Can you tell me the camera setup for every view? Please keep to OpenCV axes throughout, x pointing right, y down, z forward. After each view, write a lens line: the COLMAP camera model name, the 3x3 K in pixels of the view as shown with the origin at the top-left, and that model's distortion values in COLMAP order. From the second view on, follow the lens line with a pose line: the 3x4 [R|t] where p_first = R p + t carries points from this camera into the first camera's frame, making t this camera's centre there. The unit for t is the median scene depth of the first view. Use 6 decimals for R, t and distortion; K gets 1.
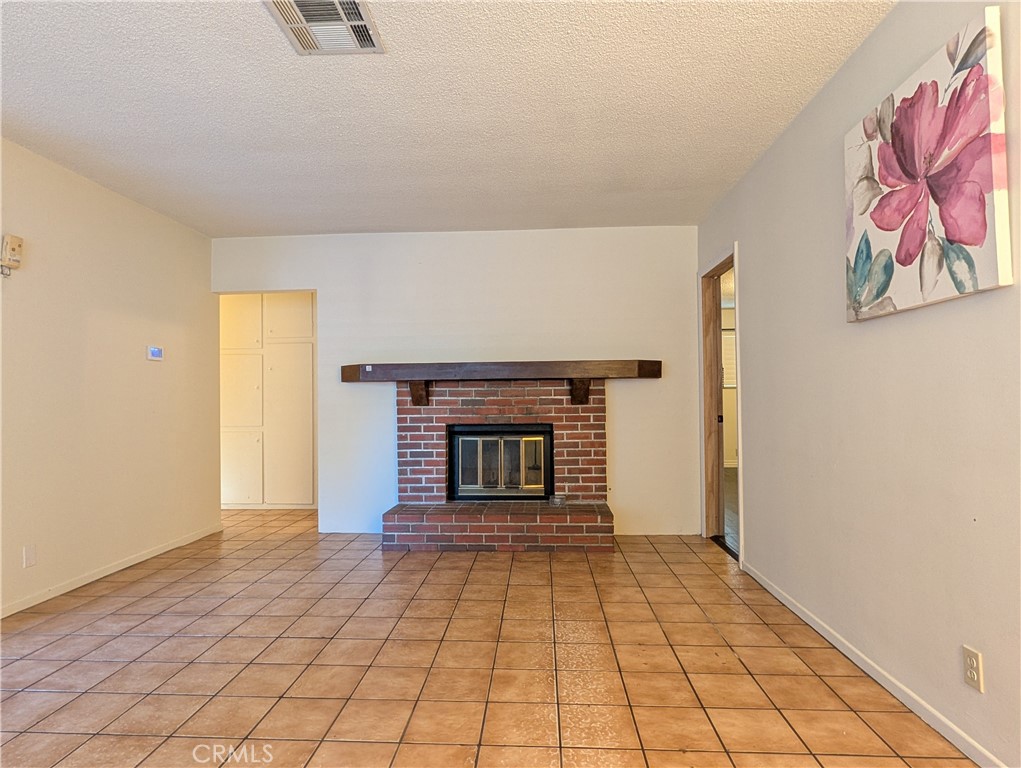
lens RADIAL K [[565.0, 0, 506.7], [0, 565.0, 393.3], [0, 0, 1]] dist [-0.001471, -0.000176]
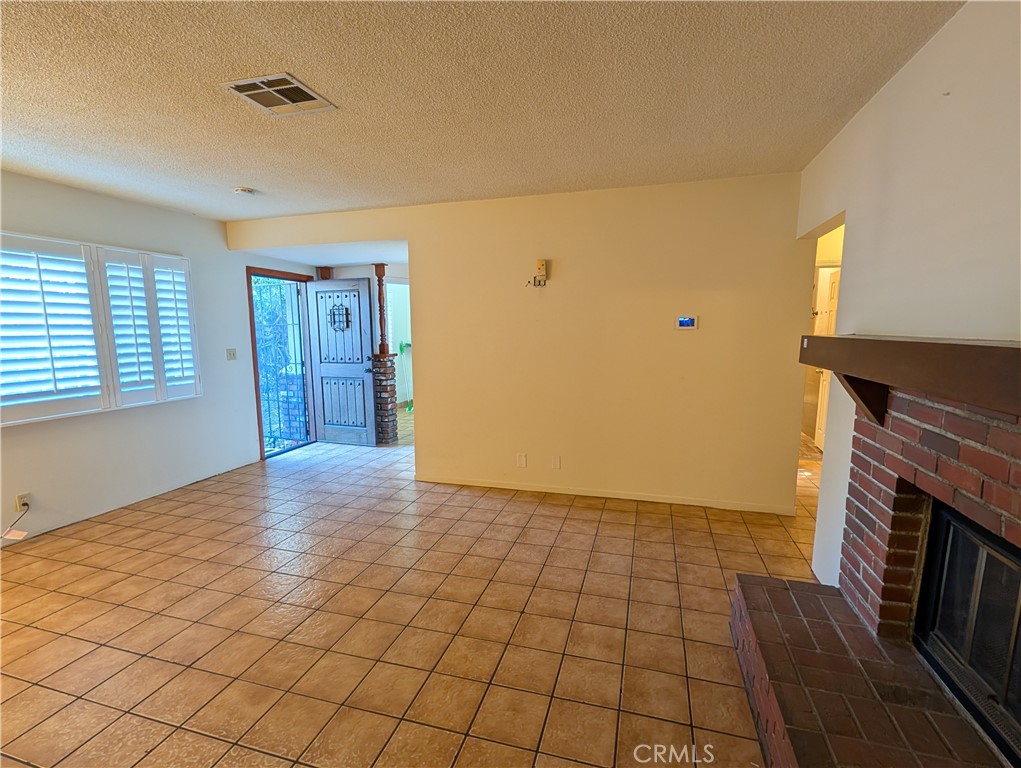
lens RADIAL K [[480.7, 0, 508.8], [0, 480.7, 394.1], [0, 0, 1]] dist [-0.000705, -0.000811]
pose [[-0.224528, 0.147733, -0.963204, 0.317757], [0.021334, 0.988950, 0.146709, -0.071283], [0.974234, 0.012392, -0.225199, 0.801243]]
